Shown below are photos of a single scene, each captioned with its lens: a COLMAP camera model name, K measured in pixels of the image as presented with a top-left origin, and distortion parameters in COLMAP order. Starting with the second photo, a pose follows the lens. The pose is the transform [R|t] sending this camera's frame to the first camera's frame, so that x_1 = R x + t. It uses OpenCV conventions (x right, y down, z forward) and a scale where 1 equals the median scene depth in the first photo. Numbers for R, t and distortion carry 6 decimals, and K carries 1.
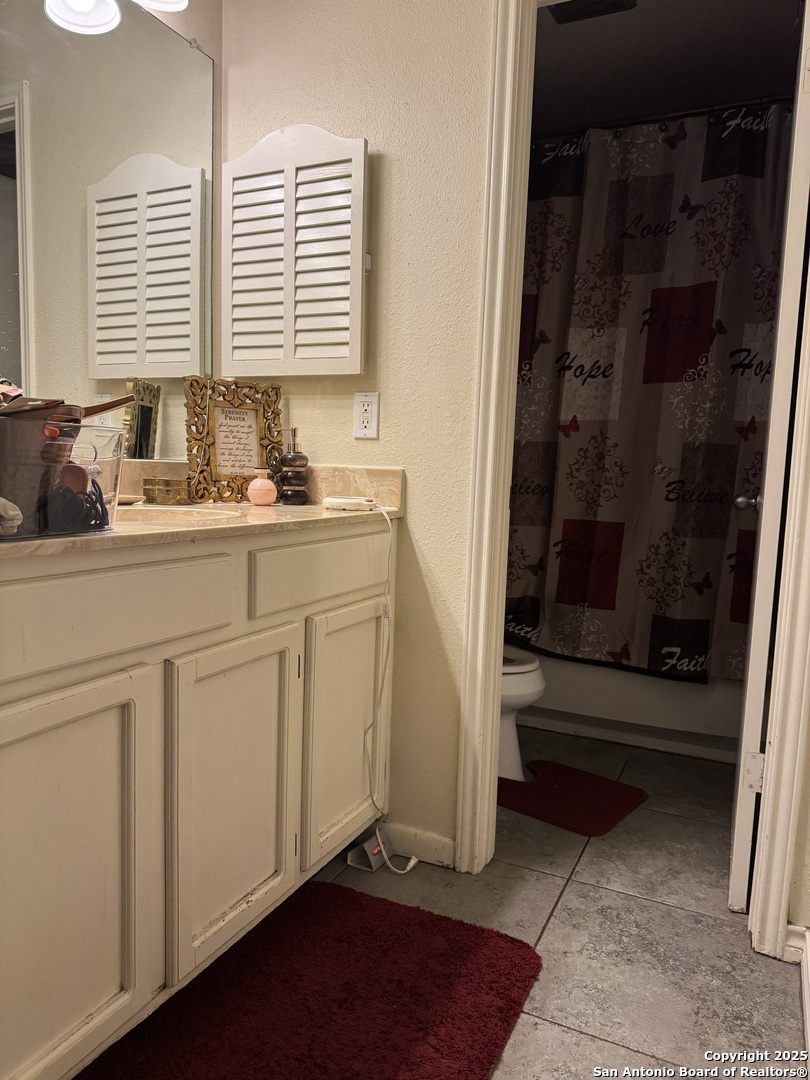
lens RADIAL K [[751.7, 0, 405.0], [0, 751.7, 540.0], [0, 0, 1]] dist [-0.000470, -0.001174]
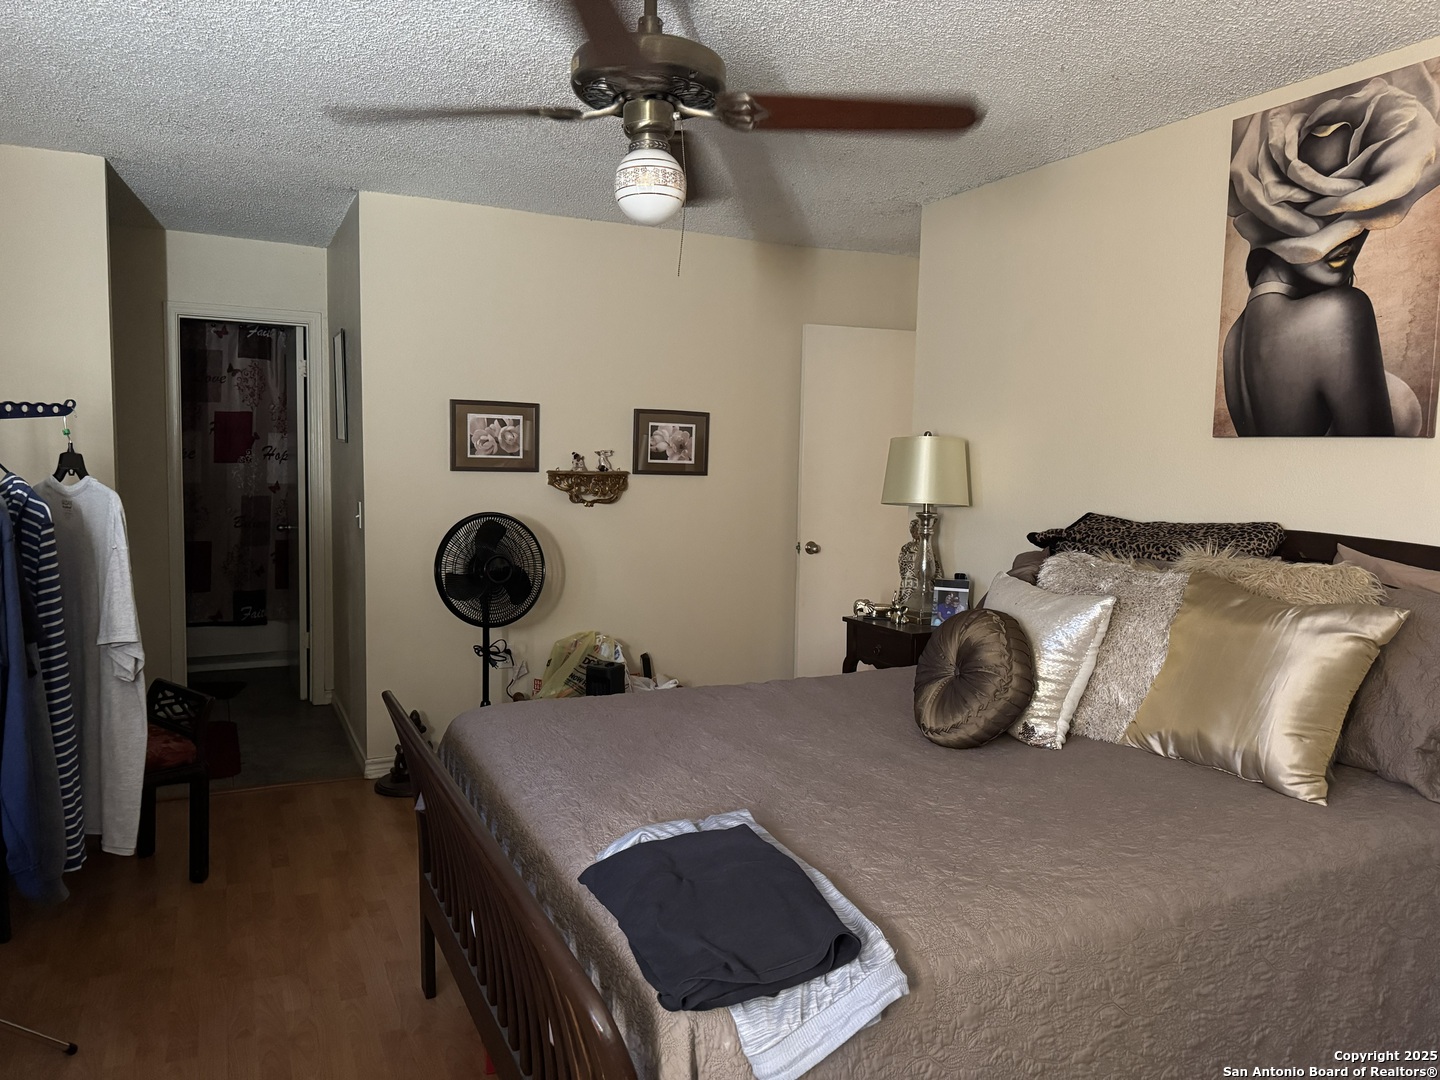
lens RADIAL K [[1002.3, 0, 720.0], [0, 1002.3, 540.0], [0, 0, 1]] dist [-0.000470, -0.001174]
pose [[0.602825, -0.086853, 0.793132, -0.893437], [0.085961, 0.995341, 0.043660, -0.027979], [-0.793229, 0.041859, 0.607483, -1.439516]]
